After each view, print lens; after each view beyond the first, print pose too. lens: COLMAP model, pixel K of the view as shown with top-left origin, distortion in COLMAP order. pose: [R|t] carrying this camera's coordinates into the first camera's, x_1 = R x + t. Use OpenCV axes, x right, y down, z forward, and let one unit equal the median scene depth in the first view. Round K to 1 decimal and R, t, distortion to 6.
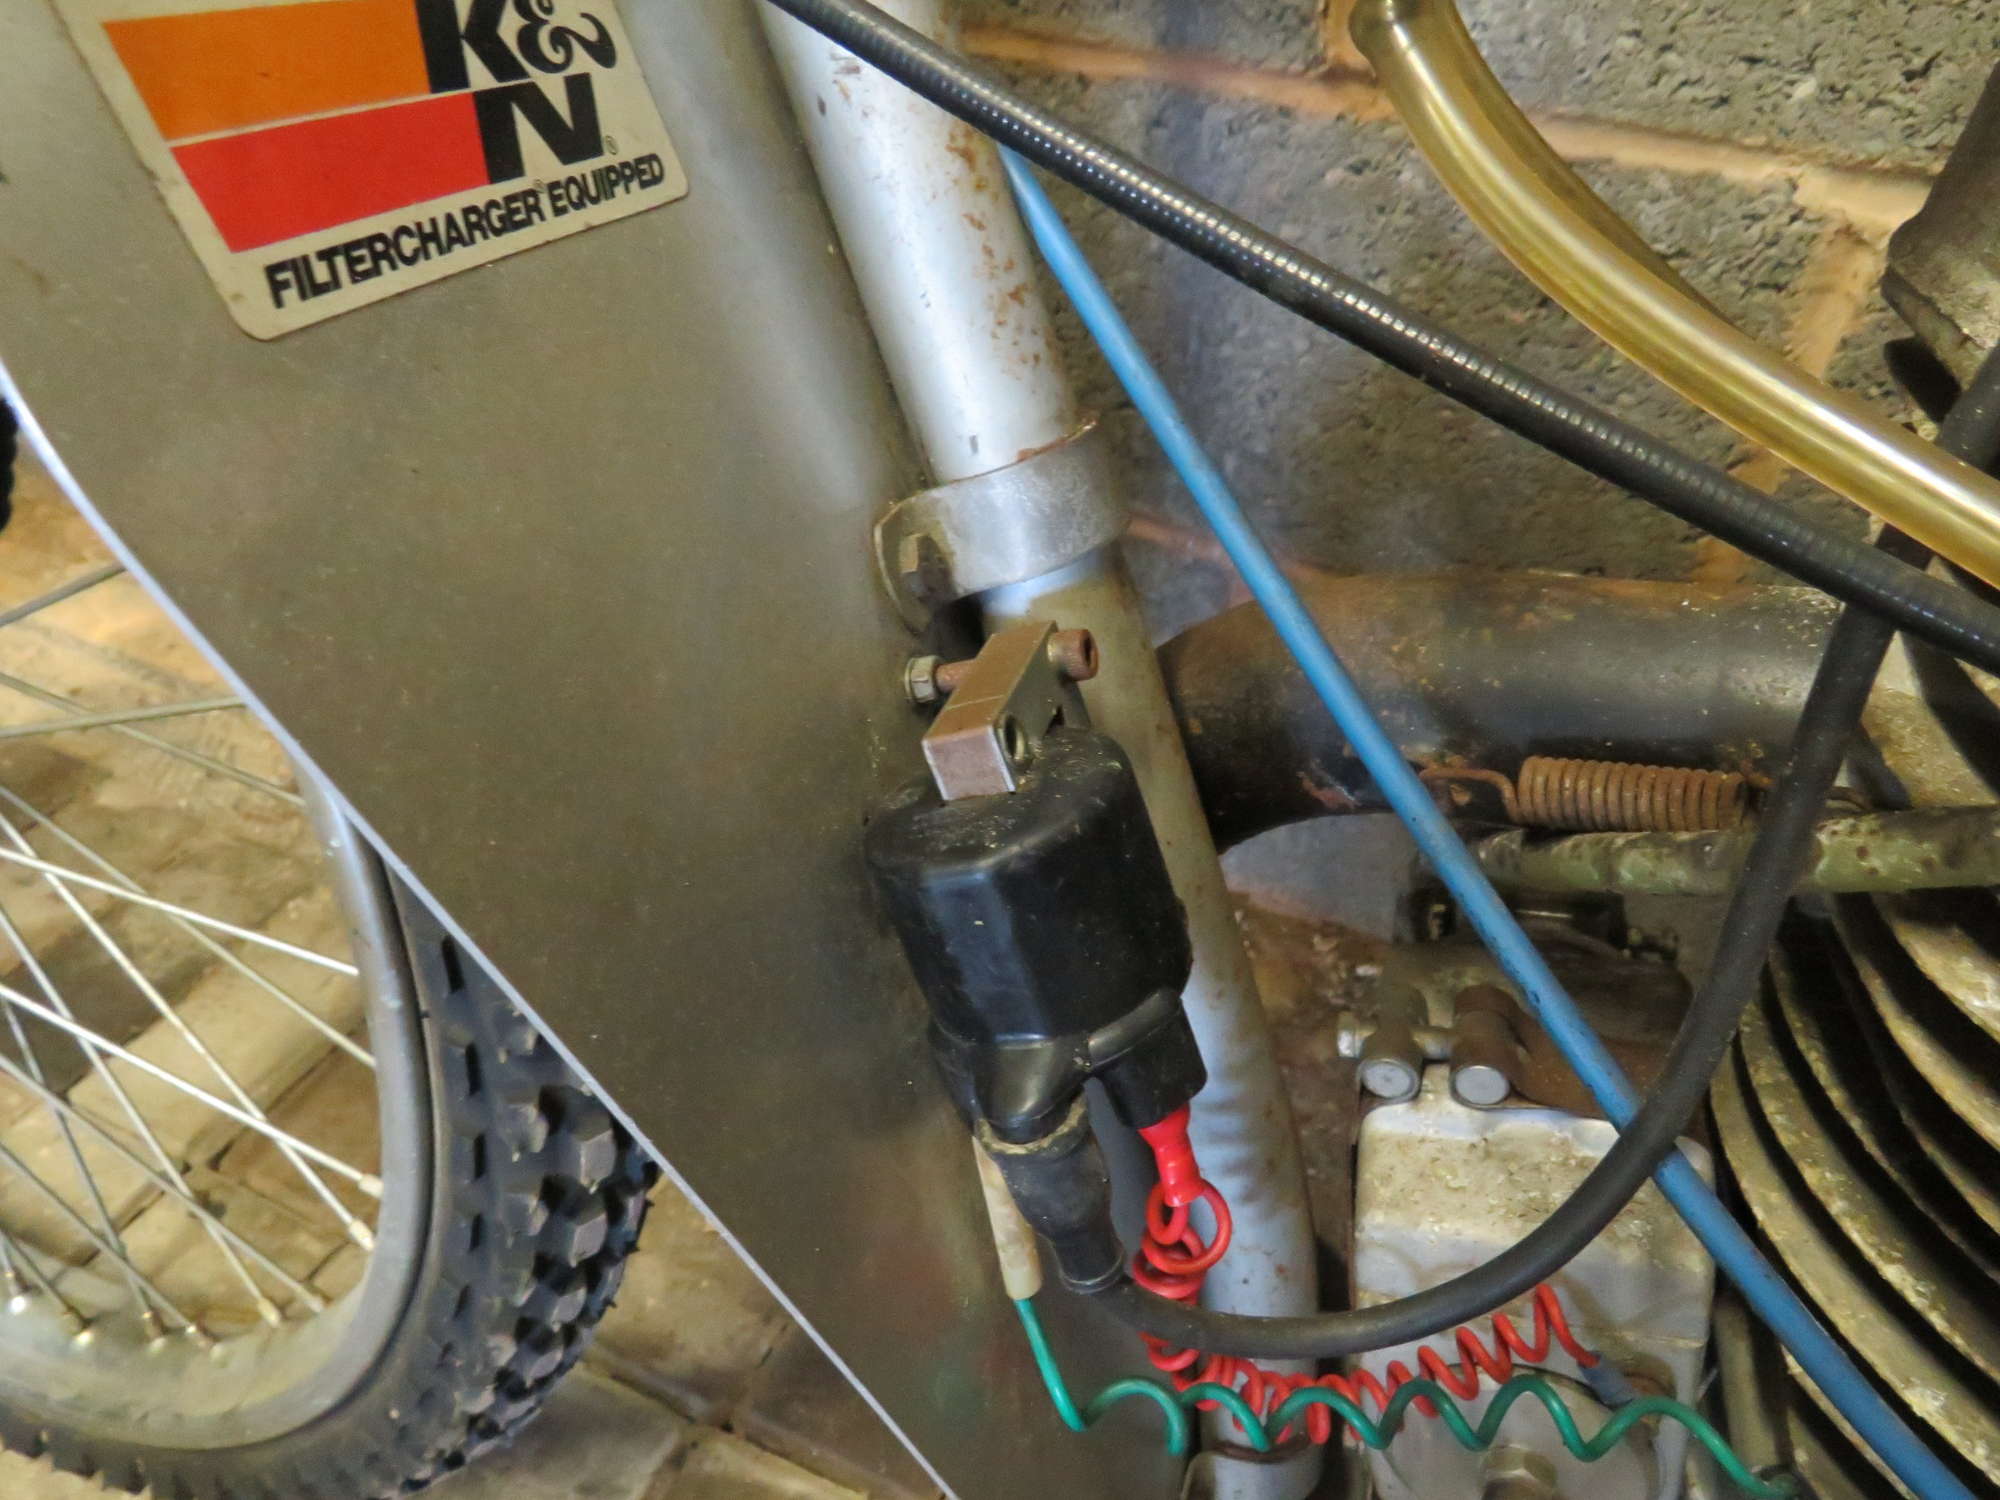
lens RADIAL K [[1401.9, 0, 986.5], [0, 1401.9, 743.9], [0, 0, 1]] dist [-0.027195, 0.001514]
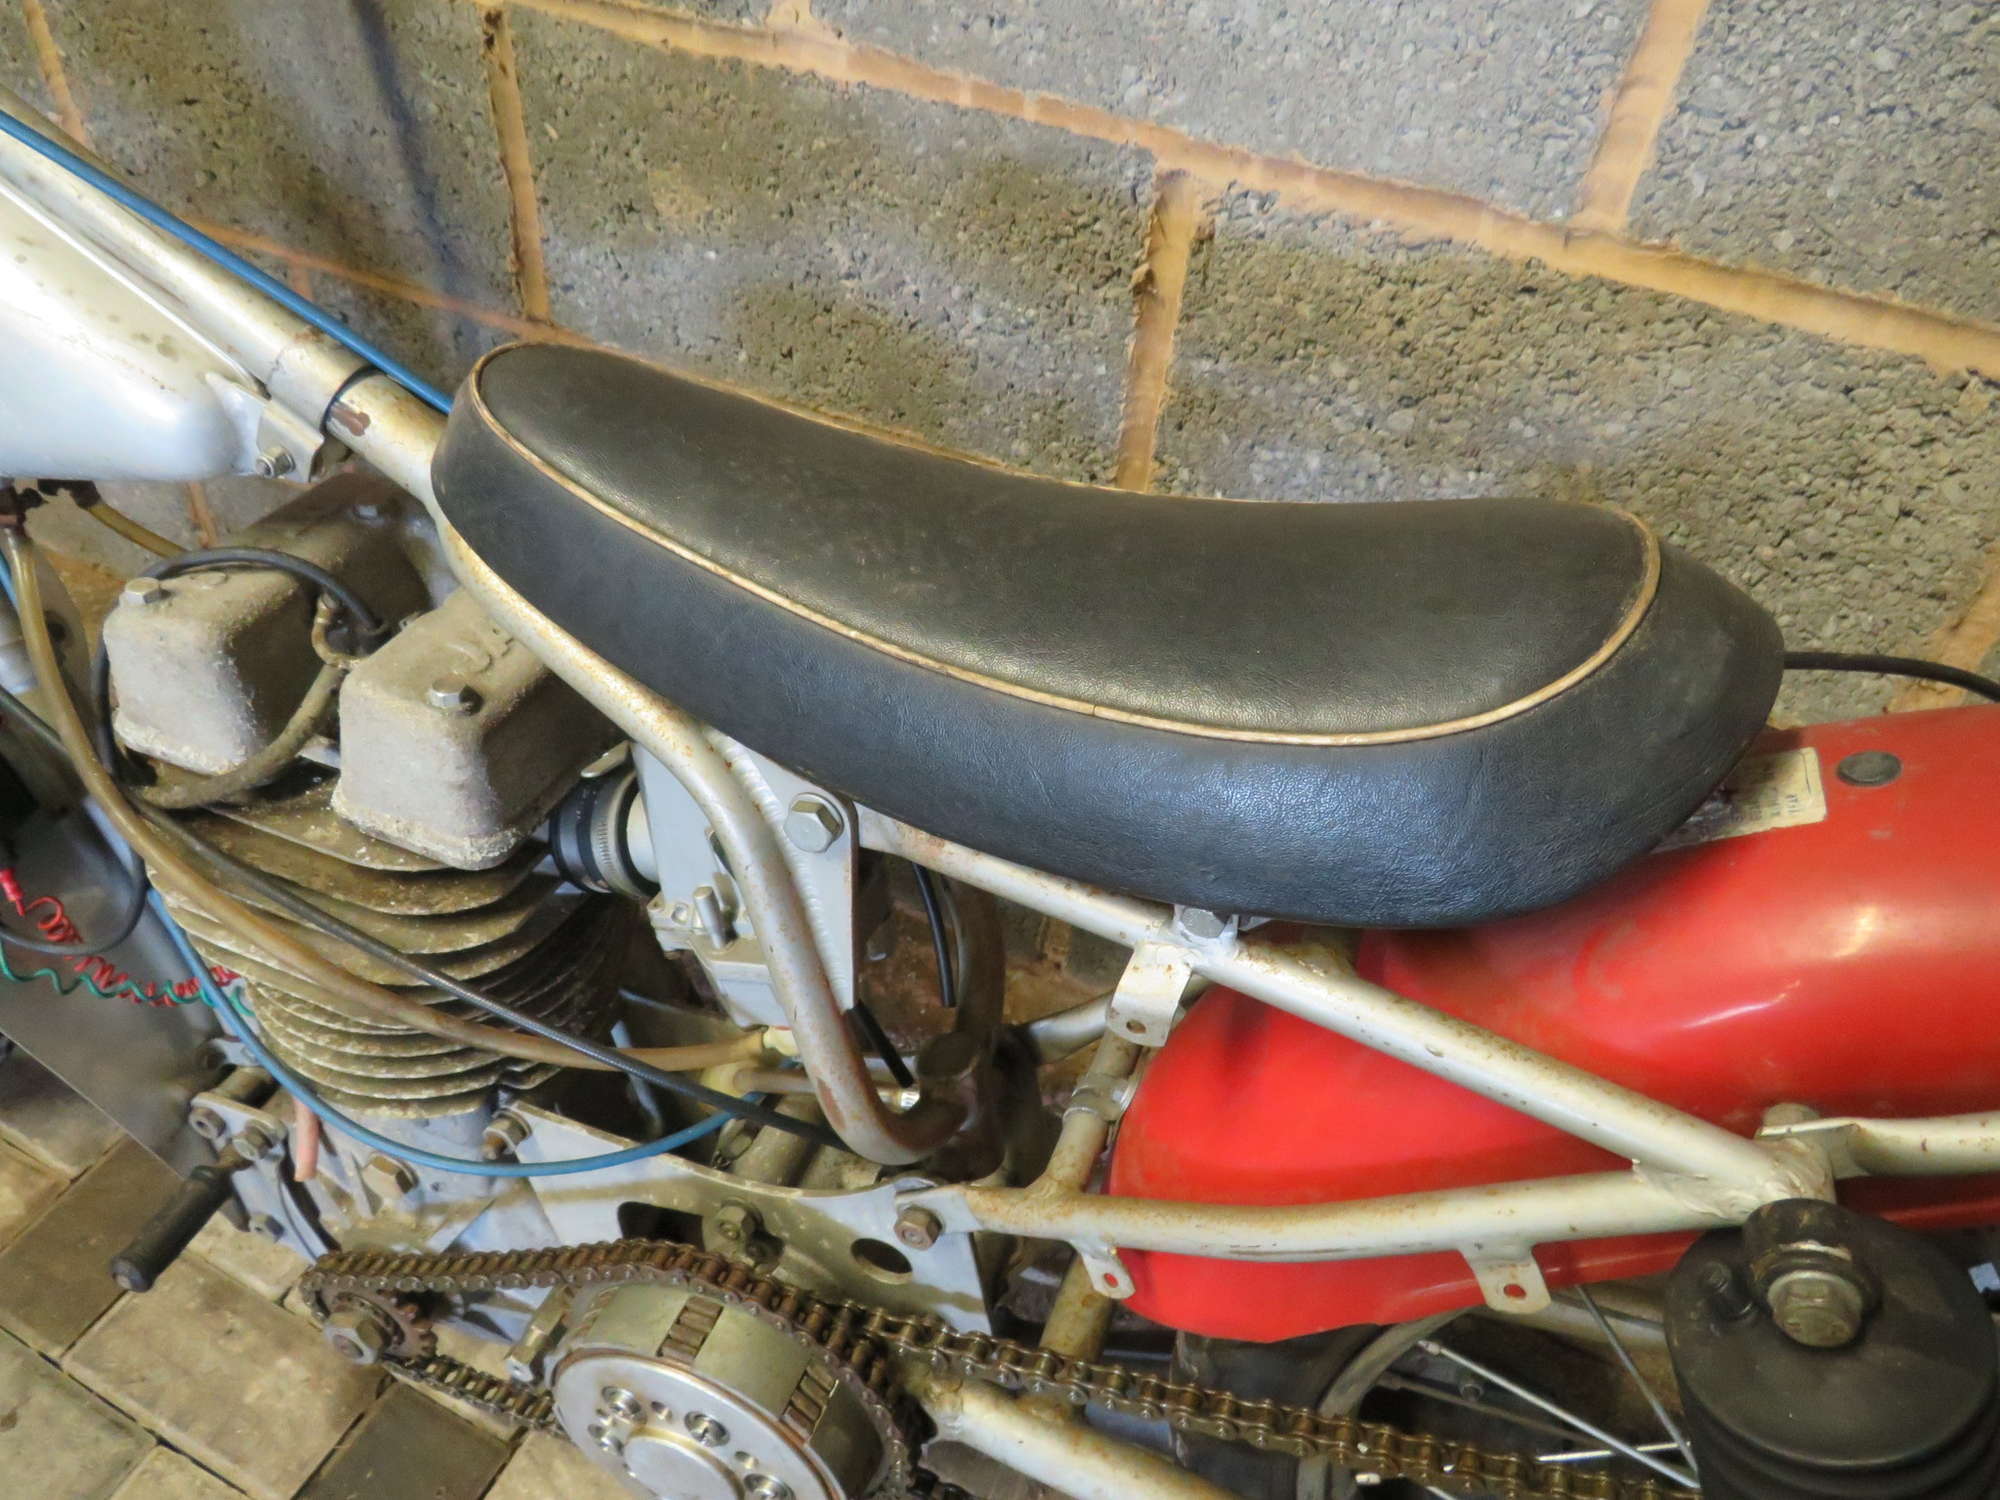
lens RADIAL K [[1401.9, 0, 1000.2], [0, 1401.9, 741.8], [0, 0, 1]] dist [-0.027195, 0.001514]
pose [[0.999414, 0.031954, -0.012310, 0.842320], [-0.030839, 0.996151, 0.082052, -0.123886], [0.014884, -0.081624, 0.996552, -0.715102]]
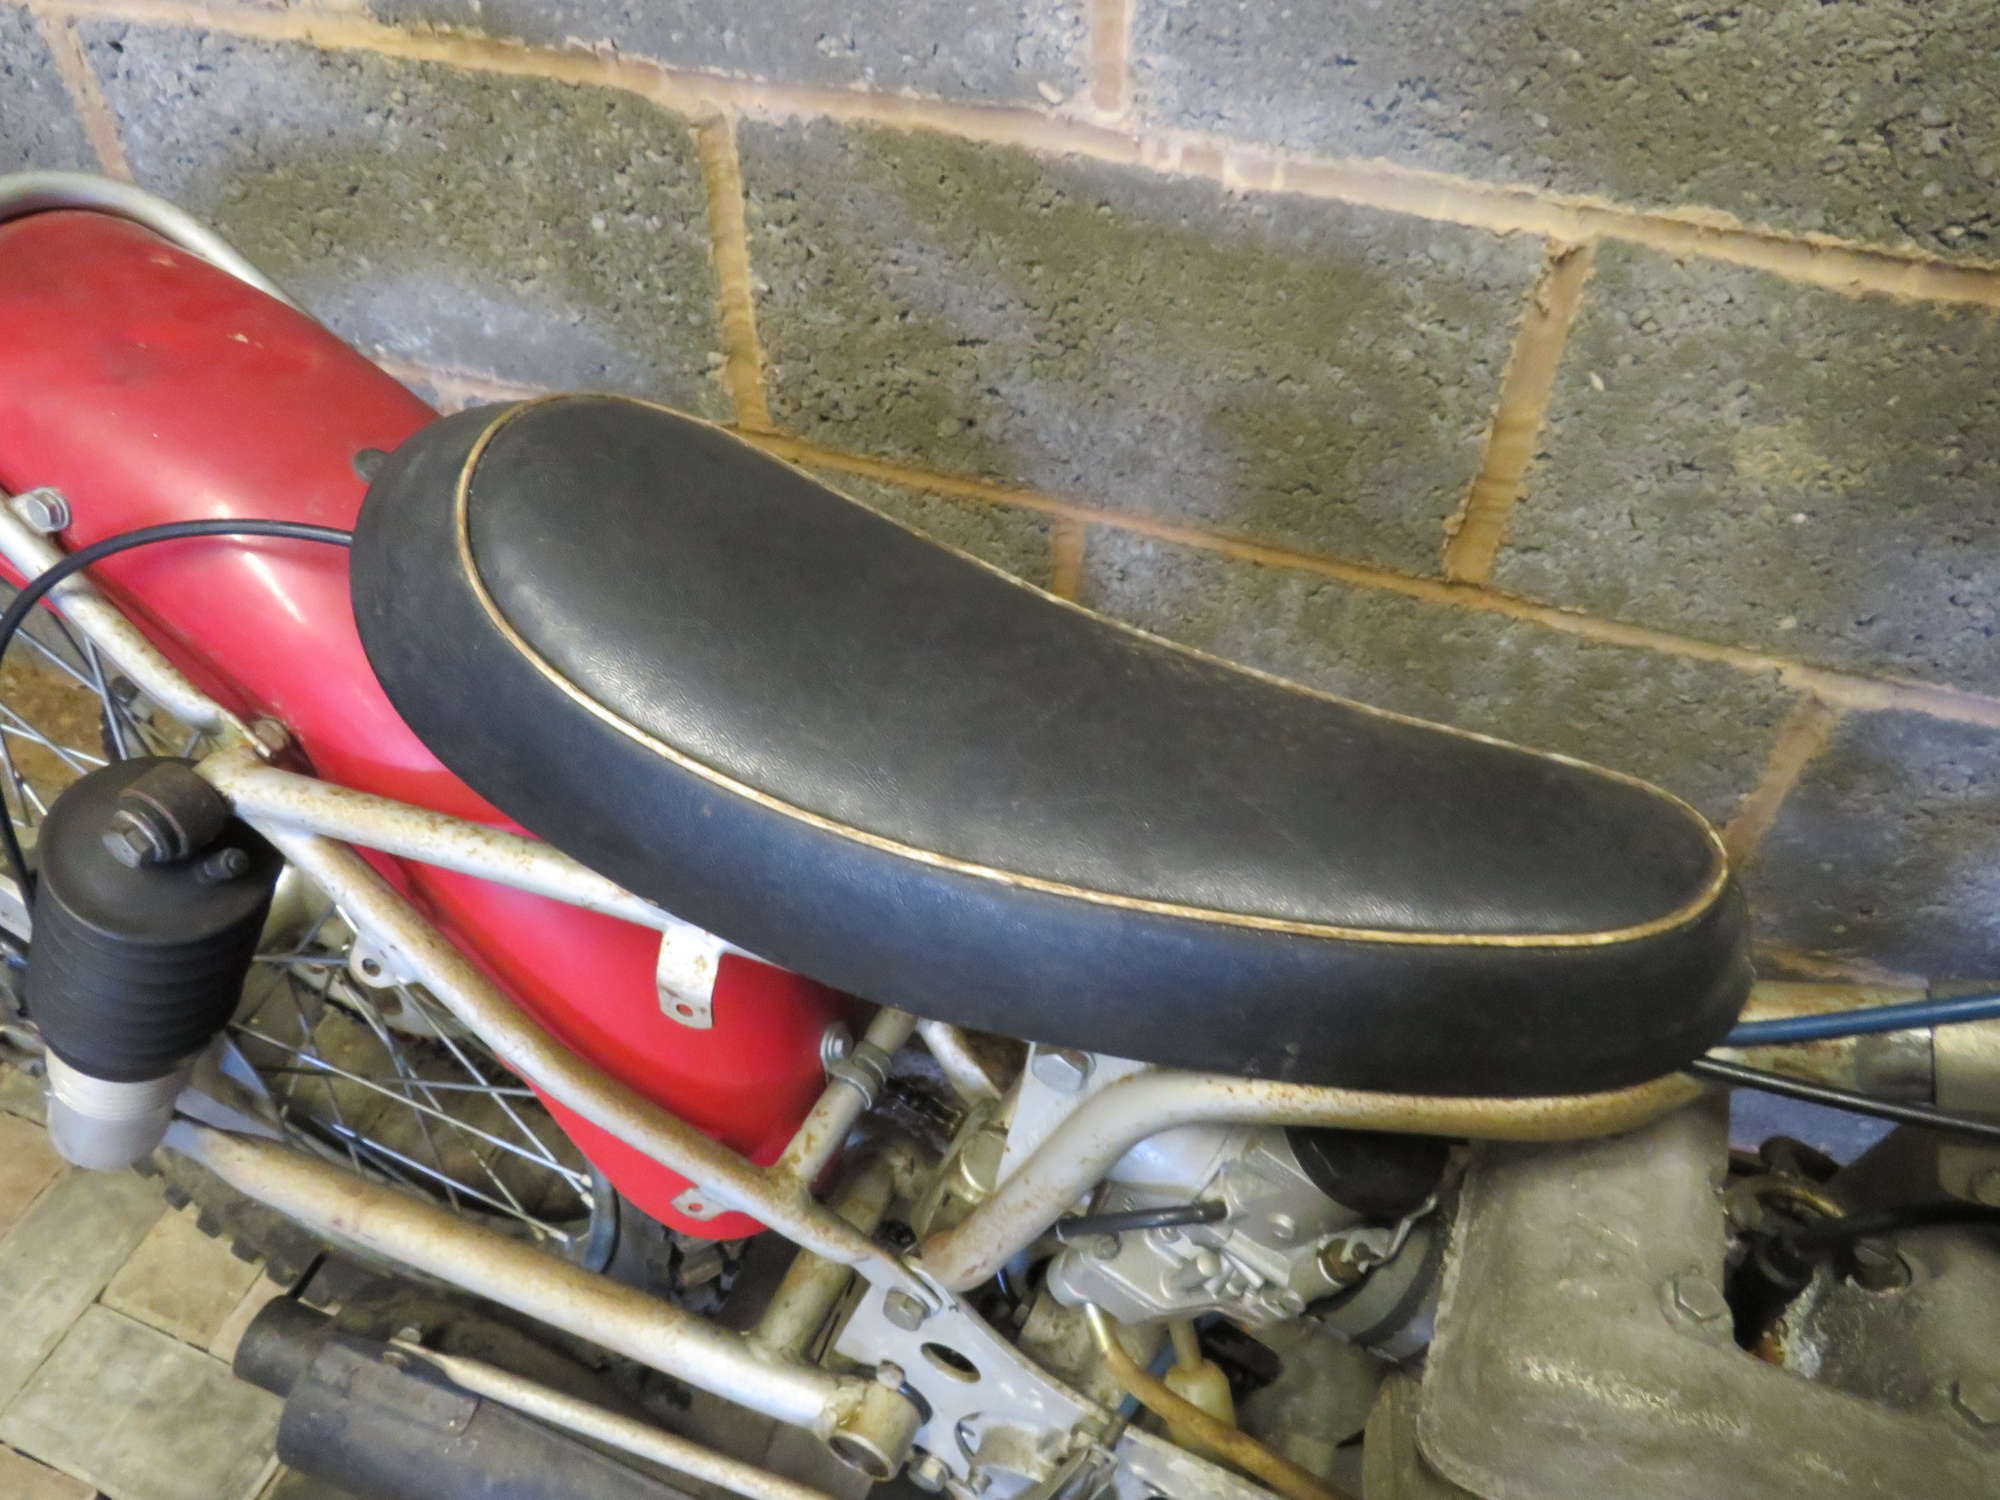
lens RADIAL K [[1401.9, 0, 1005.6], [0, 1401.9, 740.3], [0, 0, 1]] dist [-0.027195, 0.001514]
pose [[0.994860, -0.089981, 0.046441, -0.261990], [0.082317, 0.985771, 0.146558, -0.555988], [-0.058968, -0.141982, 0.988111, -0.352984]]
